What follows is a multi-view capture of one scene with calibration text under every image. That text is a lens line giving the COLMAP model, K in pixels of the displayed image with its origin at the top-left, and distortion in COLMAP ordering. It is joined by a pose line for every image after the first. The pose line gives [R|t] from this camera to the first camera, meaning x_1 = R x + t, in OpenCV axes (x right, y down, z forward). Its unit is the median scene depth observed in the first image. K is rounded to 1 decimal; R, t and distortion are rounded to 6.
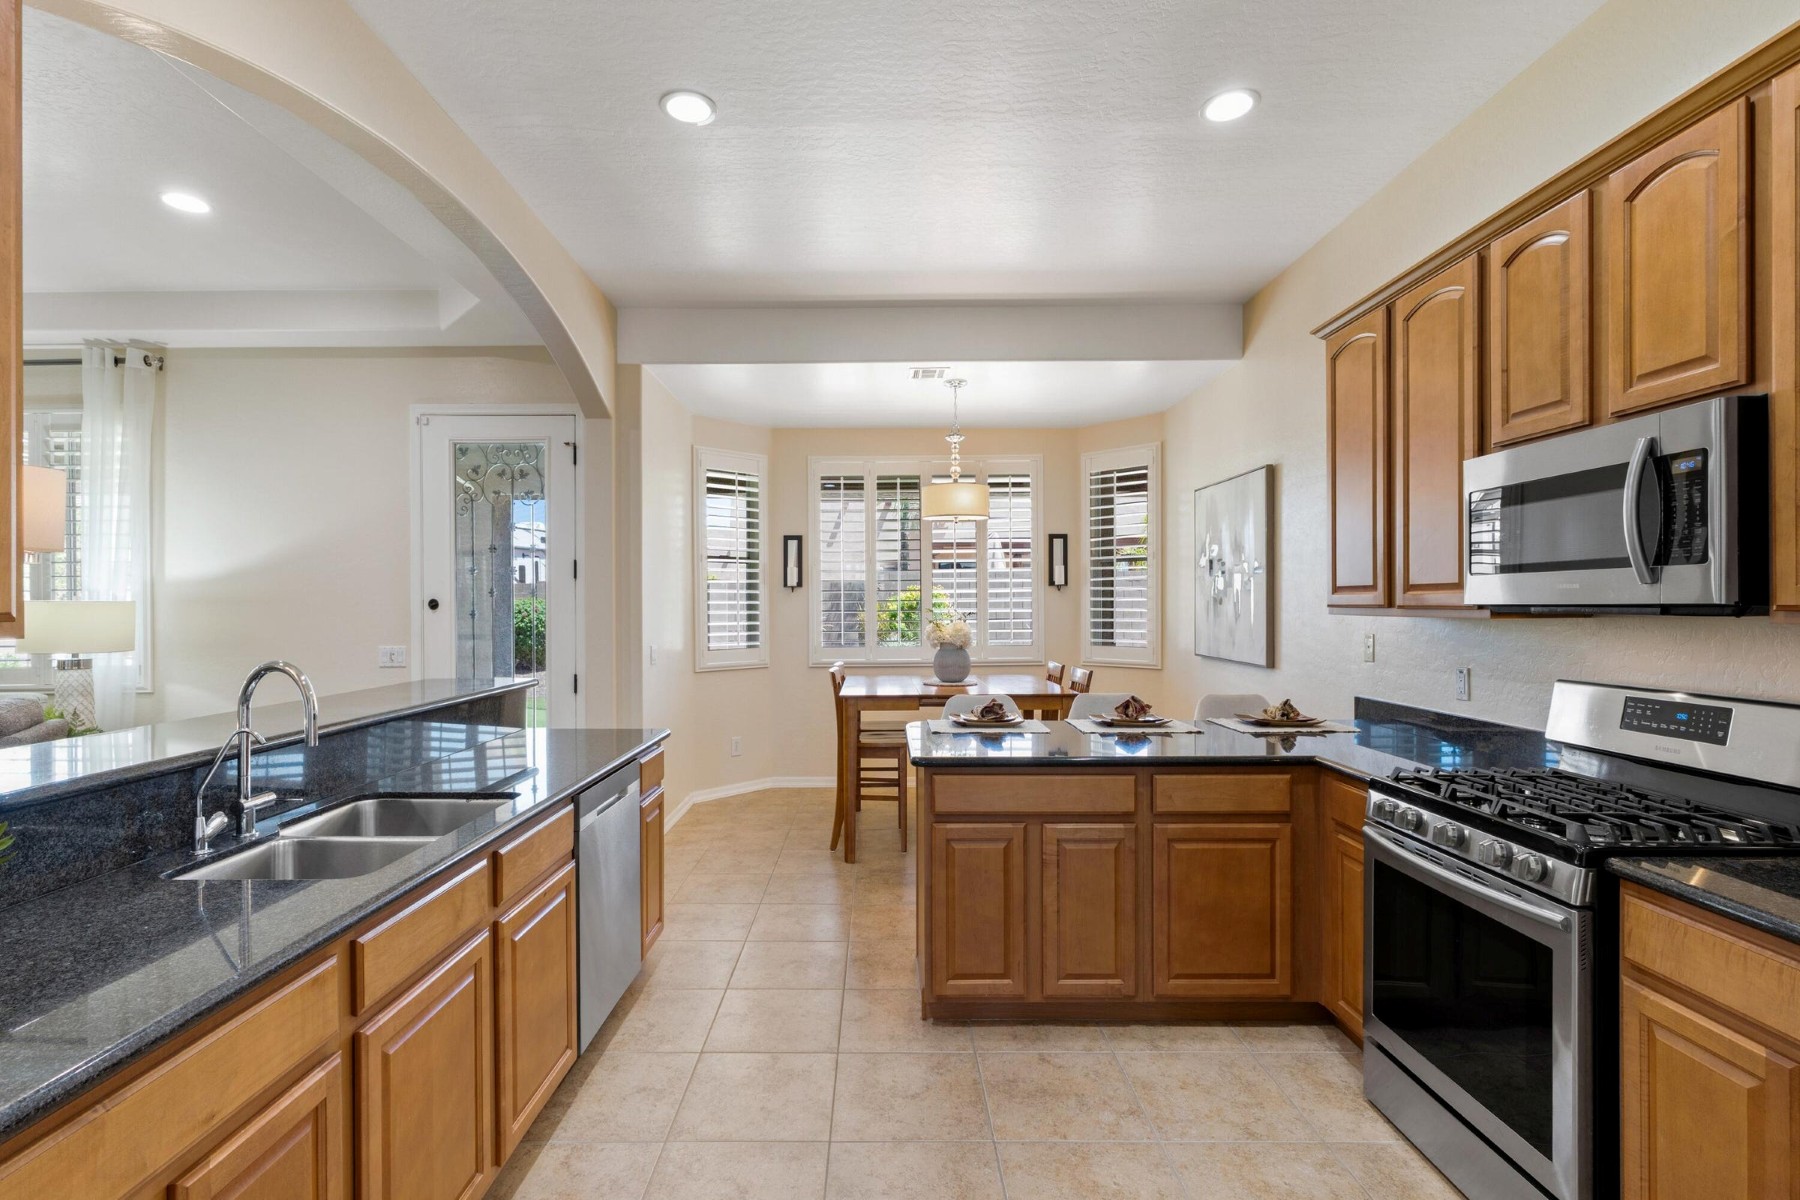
lens RADIAL K [[781.9, 0, 910.8], [0, 781.9, 598.0], [0, 0, 1]] dist [-0.002230, 0.003109]
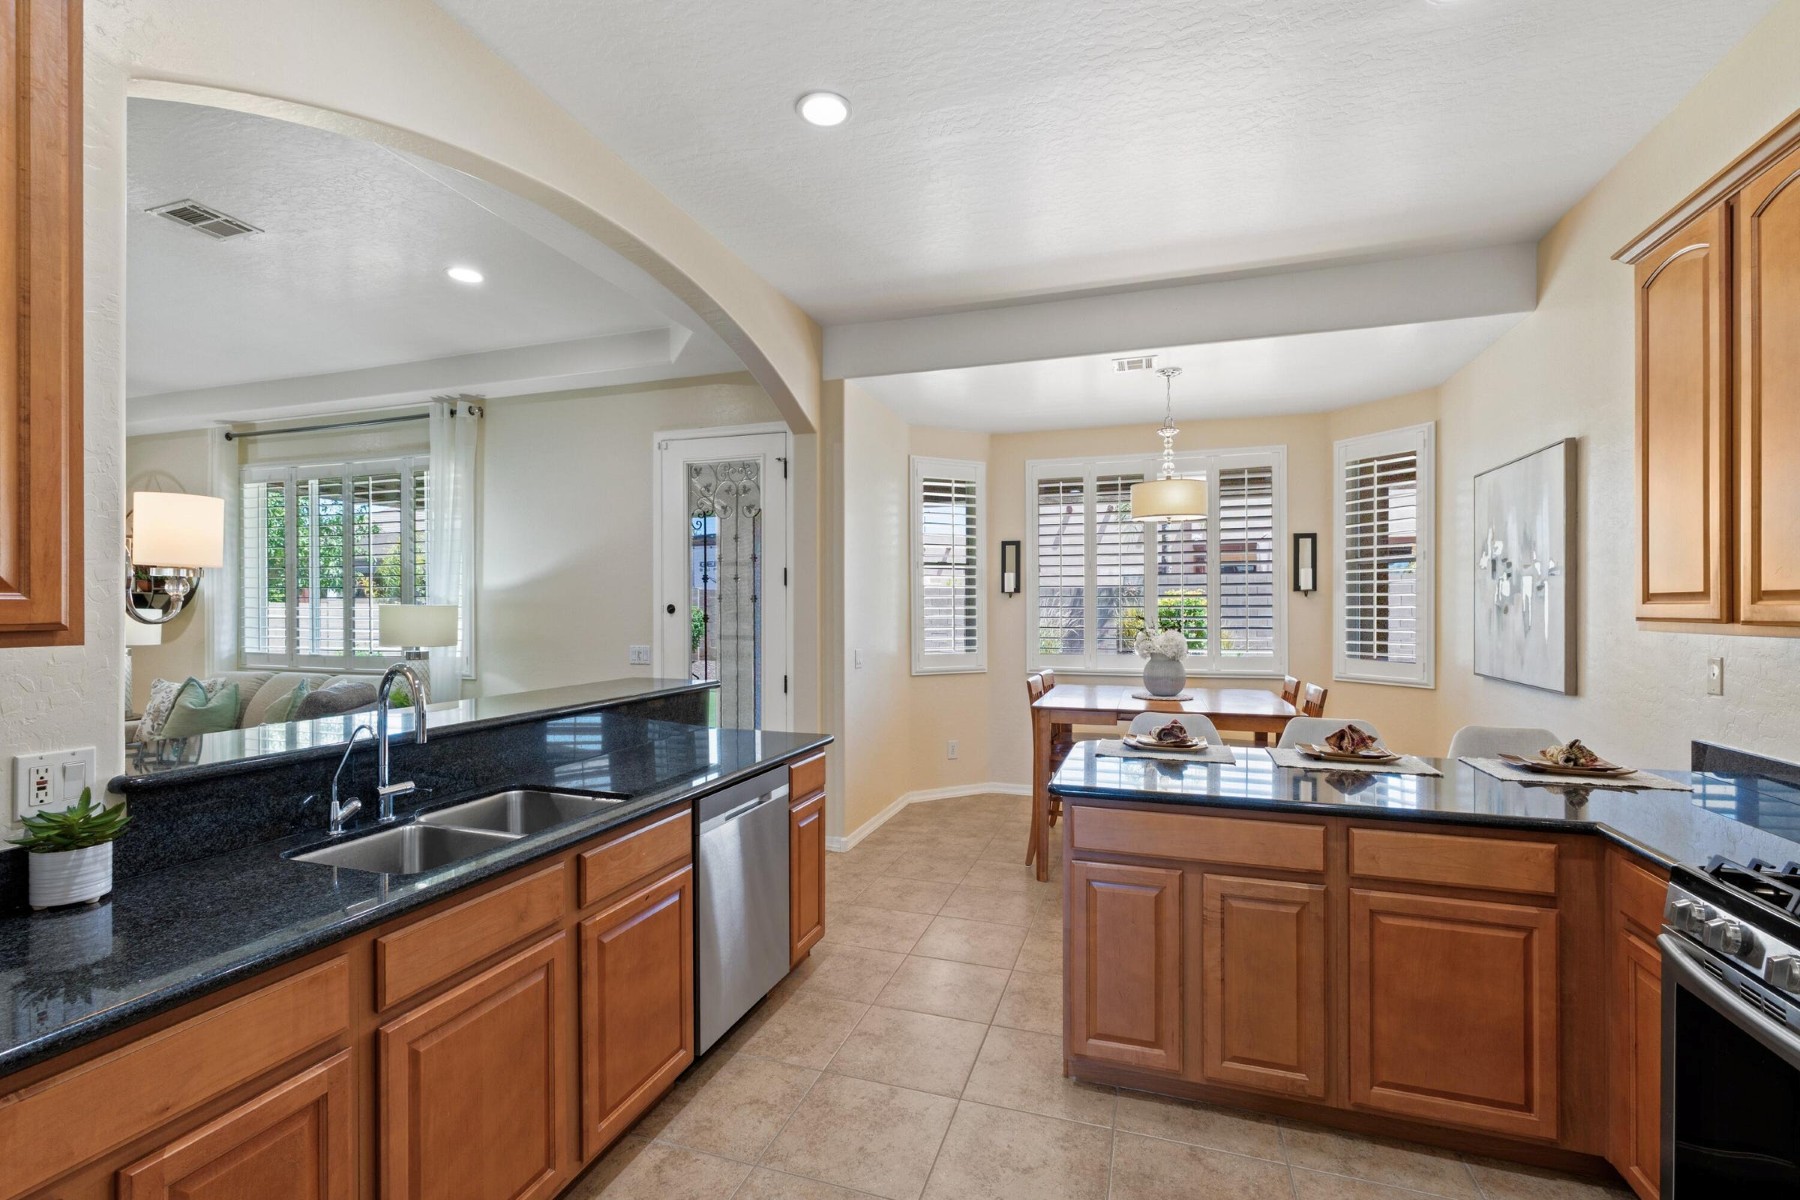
lens RADIAL K [[781.9, 0, 892.1], [0, 781.9, 602.5], [0, 0, 1]] dist [-0.002230, 0.003109]
pose [[0.953102, 0.002331, -0.302642, 0.089587], [-0.002721, 0.999996, -0.000865, -0.003556], [0.302638, 0.001648, 0.953104, 0.077474]]
